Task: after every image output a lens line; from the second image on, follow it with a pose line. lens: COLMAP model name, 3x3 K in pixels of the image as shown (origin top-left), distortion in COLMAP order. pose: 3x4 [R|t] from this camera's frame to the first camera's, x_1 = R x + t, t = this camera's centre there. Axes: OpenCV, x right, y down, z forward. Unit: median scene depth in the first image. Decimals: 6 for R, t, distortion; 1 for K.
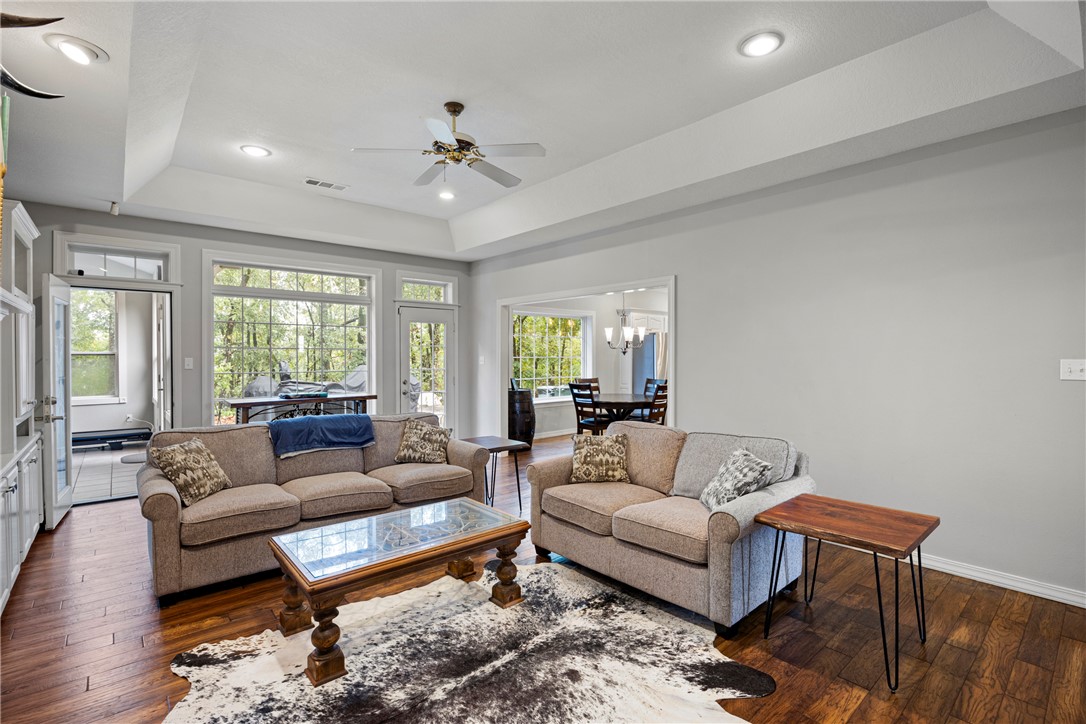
lens RADIAL K [[500.8, 0, 544.5], [0, 500.8, 362.5], [0, 0, 1]] dist [-0.011266, 0.000058]
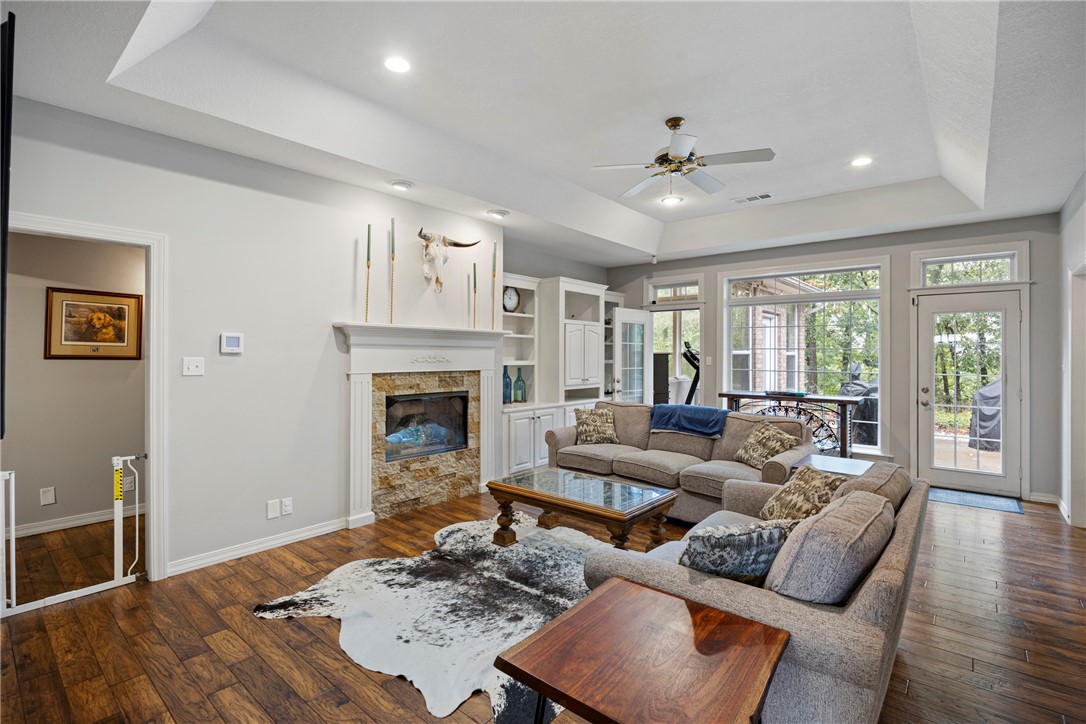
lens RADIAL K [[500.8, 0, 545.9], [0, 500.8, 352.4], [0, 0, 1]] dist [-0.011266, 0.000058]
pose [[0.154520, 0.000024, -0.987990, 1.130416], [-0.020435, 0.999786, -0.003171, -0.015481], [0.987778, 0.020680, 0.154487, 0.777546]]
